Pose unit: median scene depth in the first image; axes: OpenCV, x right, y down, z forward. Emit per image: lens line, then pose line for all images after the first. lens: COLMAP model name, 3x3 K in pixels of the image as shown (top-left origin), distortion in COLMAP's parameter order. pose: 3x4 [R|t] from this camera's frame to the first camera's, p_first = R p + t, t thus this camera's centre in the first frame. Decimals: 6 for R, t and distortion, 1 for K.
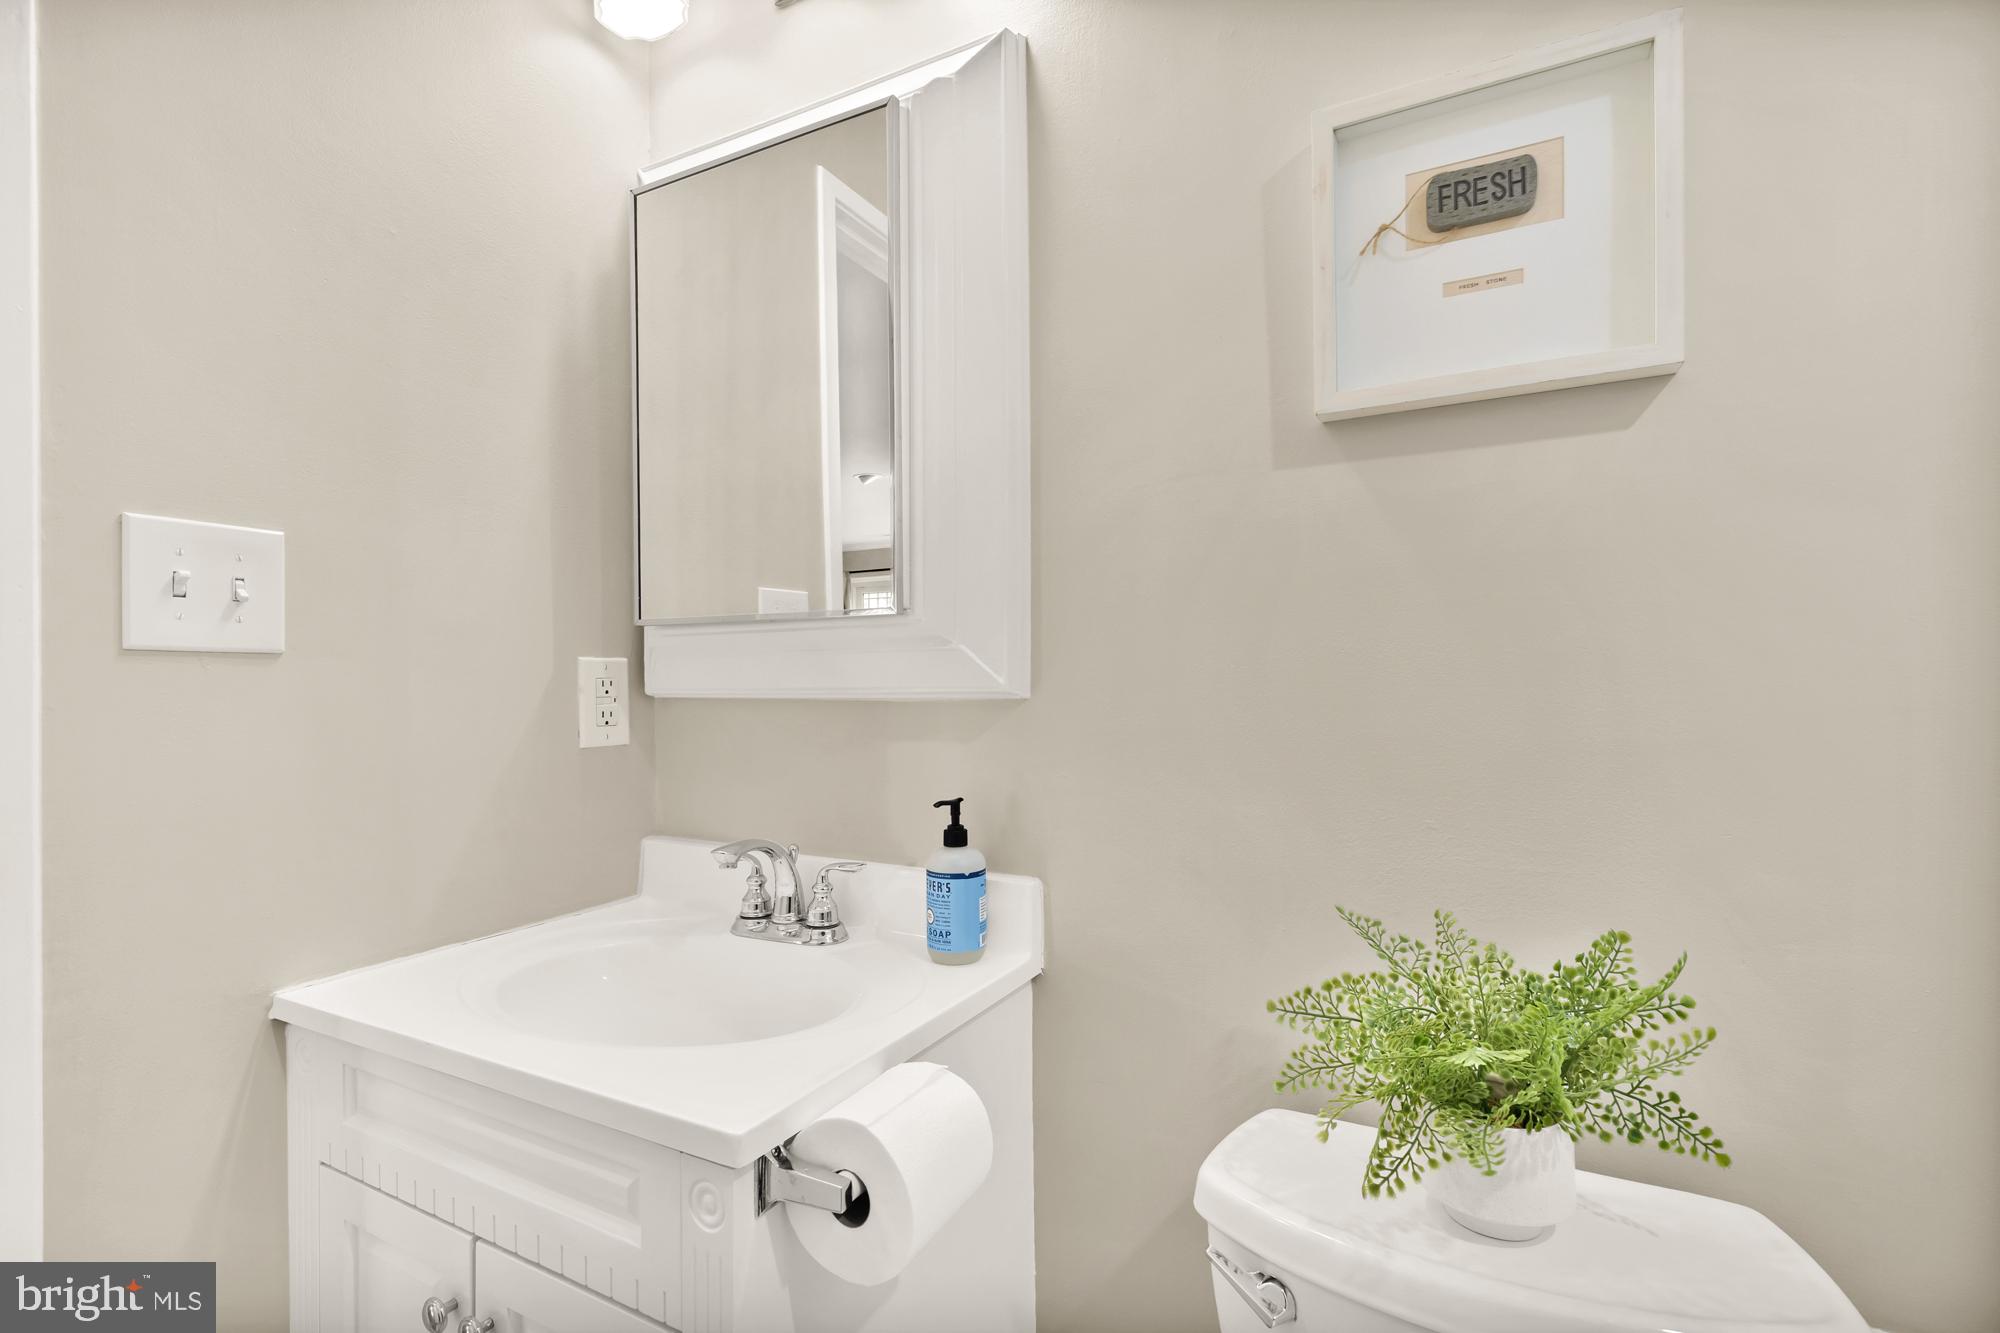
lens RADIAL K [[918.3, 0, 992.7], [0, 918.3, 665.4], [0, 0, 1]] dist [0.000102, -0.000005]
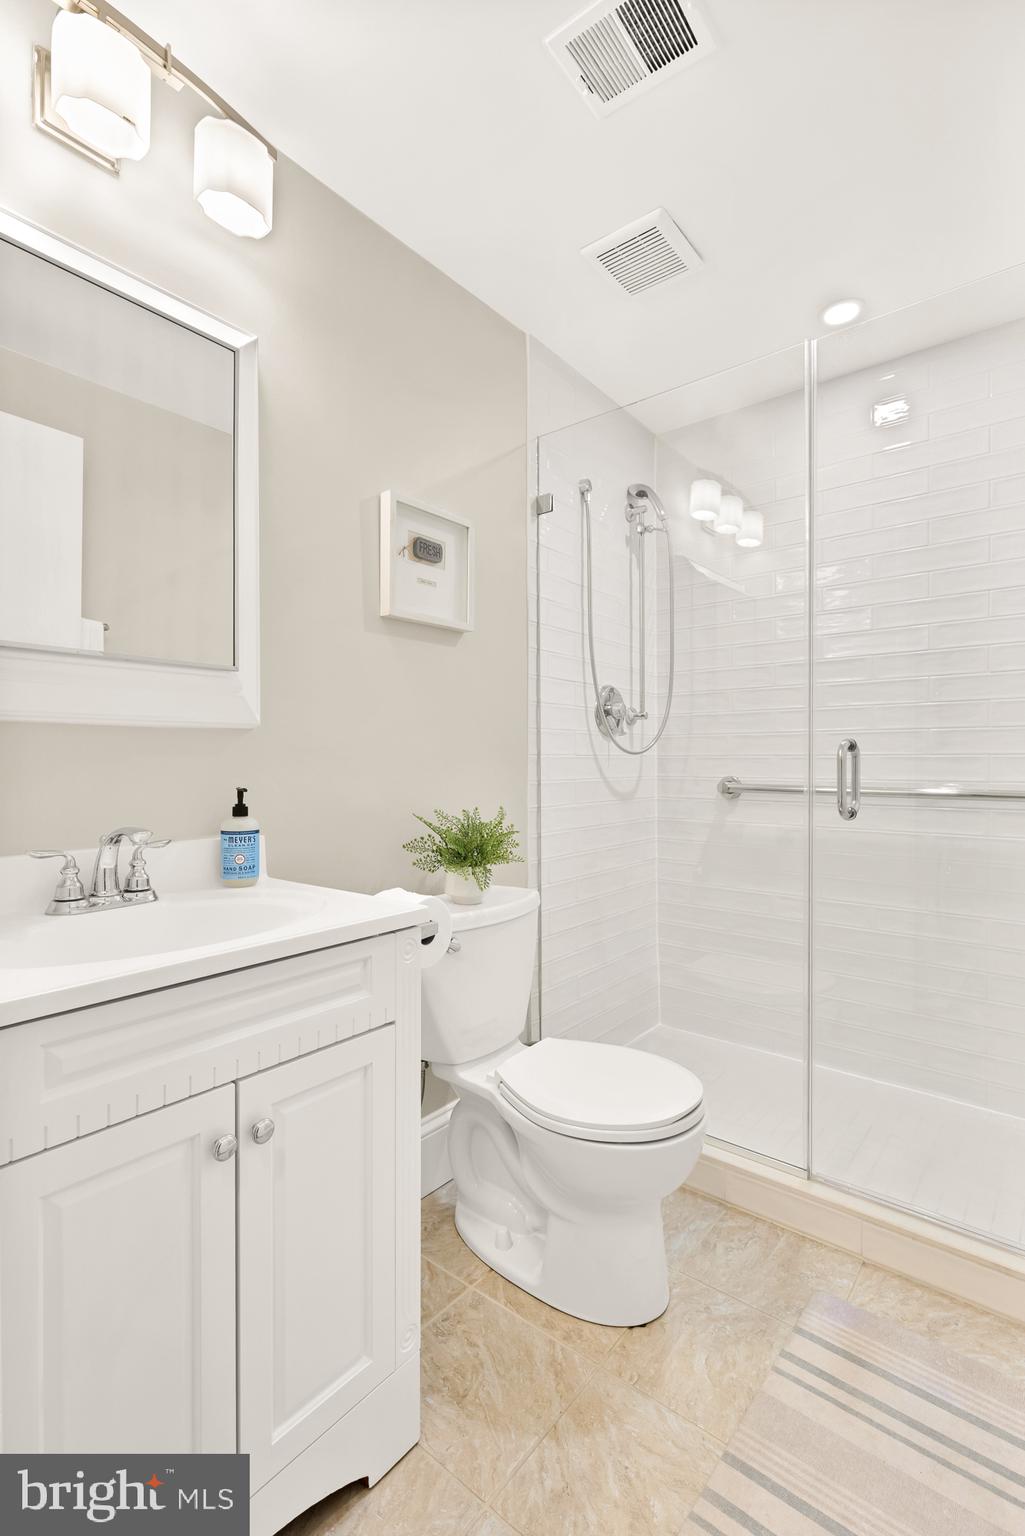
lens RADIAL K [[705.3, 0, 500.8], [0, 705.3, 764.7], [0, 0, 1]] dist [0.000102, -0.000005]
pose [[0.179575, 0.009623, 0.983697, -1.385628], [-0.003264, 0.999952, -0.009186, 0.134669], [-0.983739, -0.001561, 0.179598, 0.377694]]
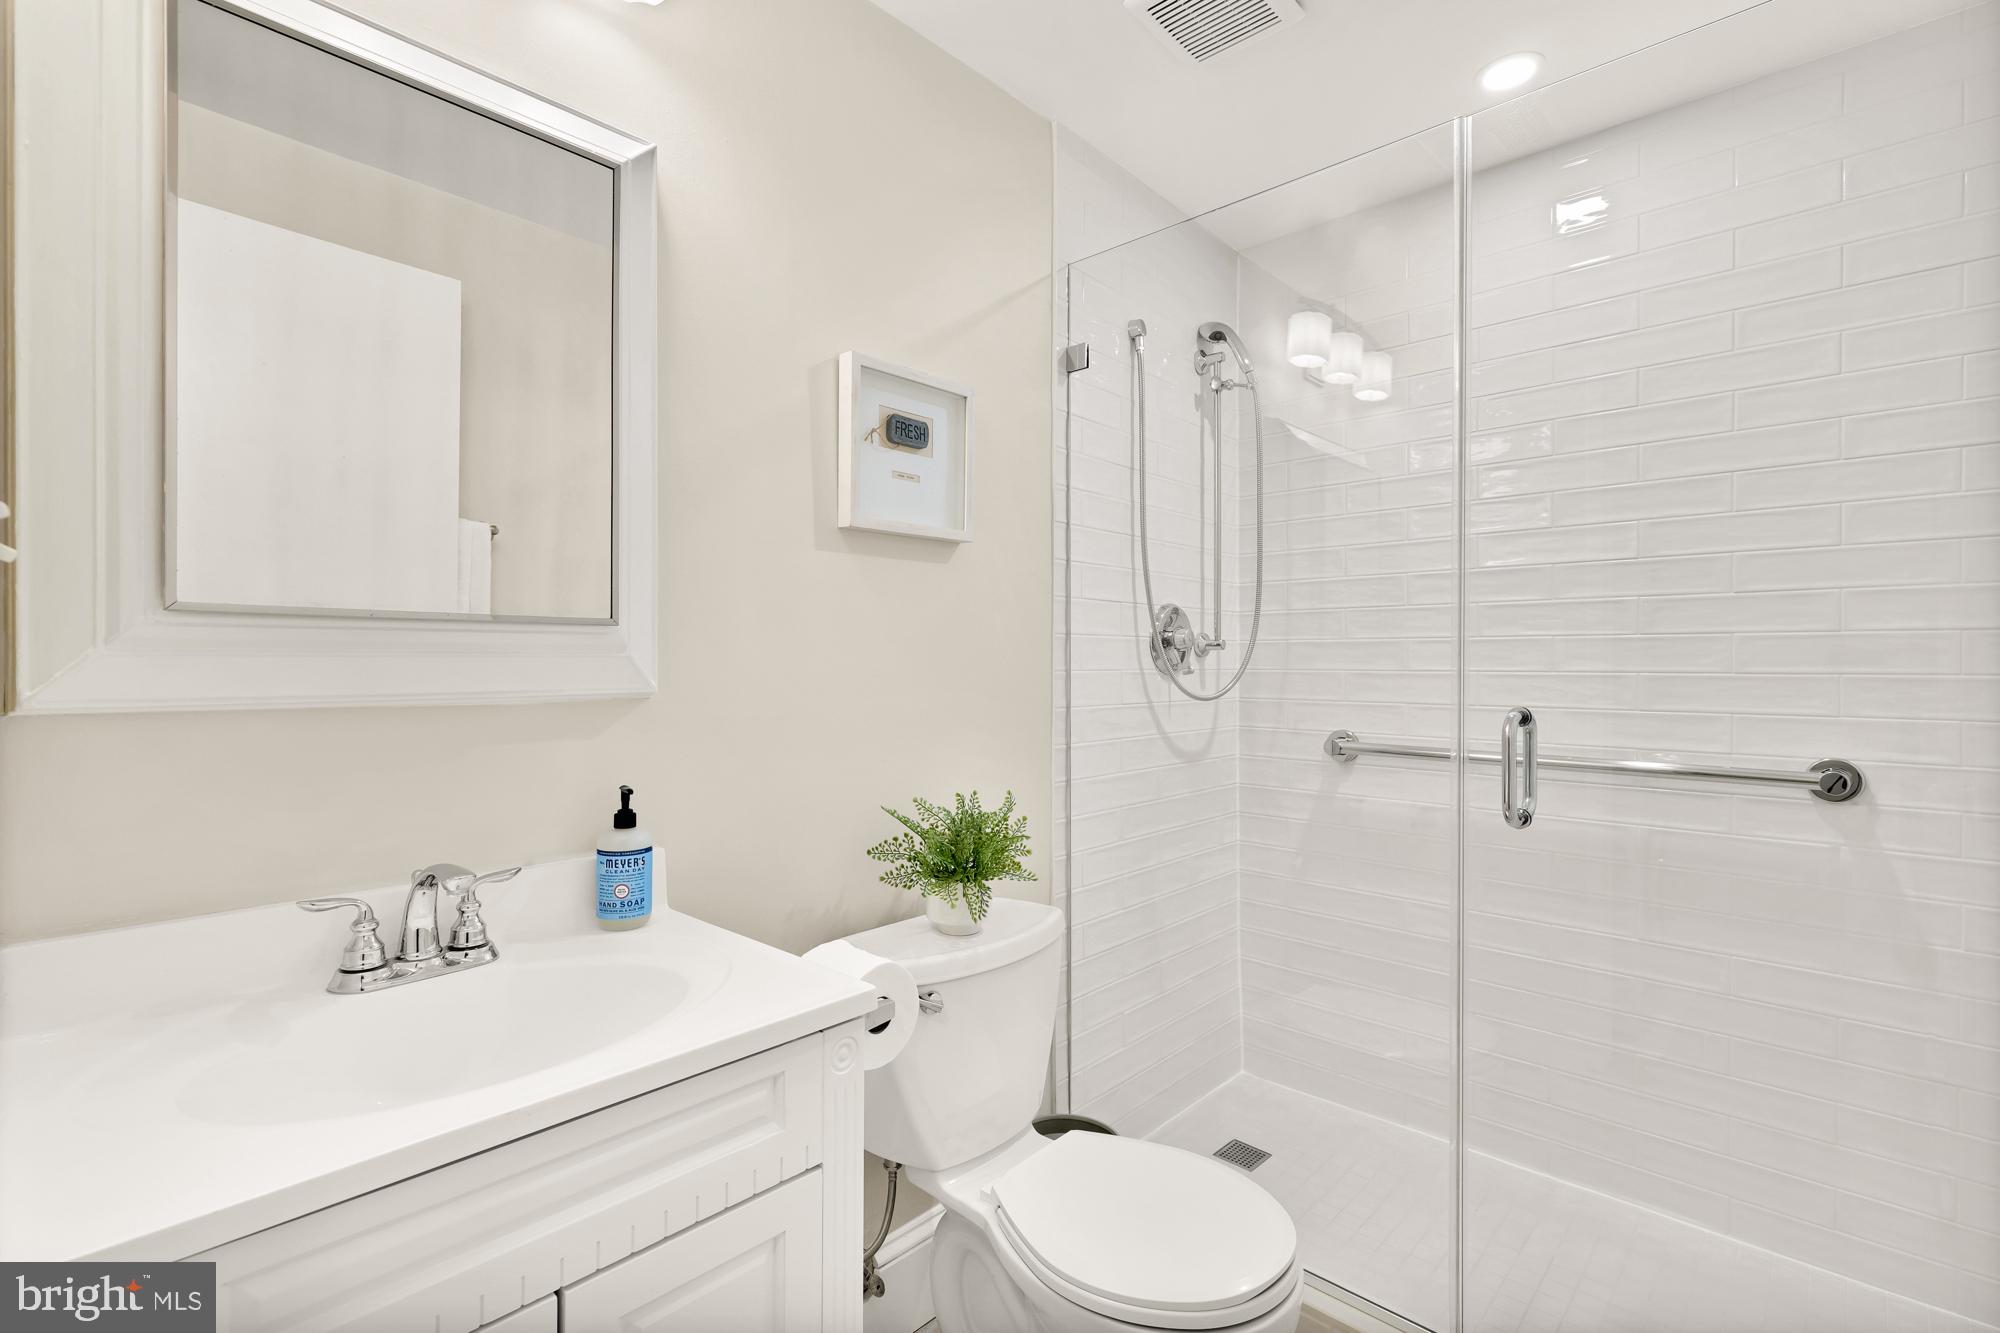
lens RADIAL K [[913.3, 0, 982.3], [0, 913.3, 663.6], [0, 0, 1]] dist [0.004537, -0.000522]
pose [[0.244631, 0.015396, 0.969494, -1.214140], [-0.007997, 0.999872, -0.013861, 0.005848], [-0.969583, -0.004362, 0.244722, 0.340840]]
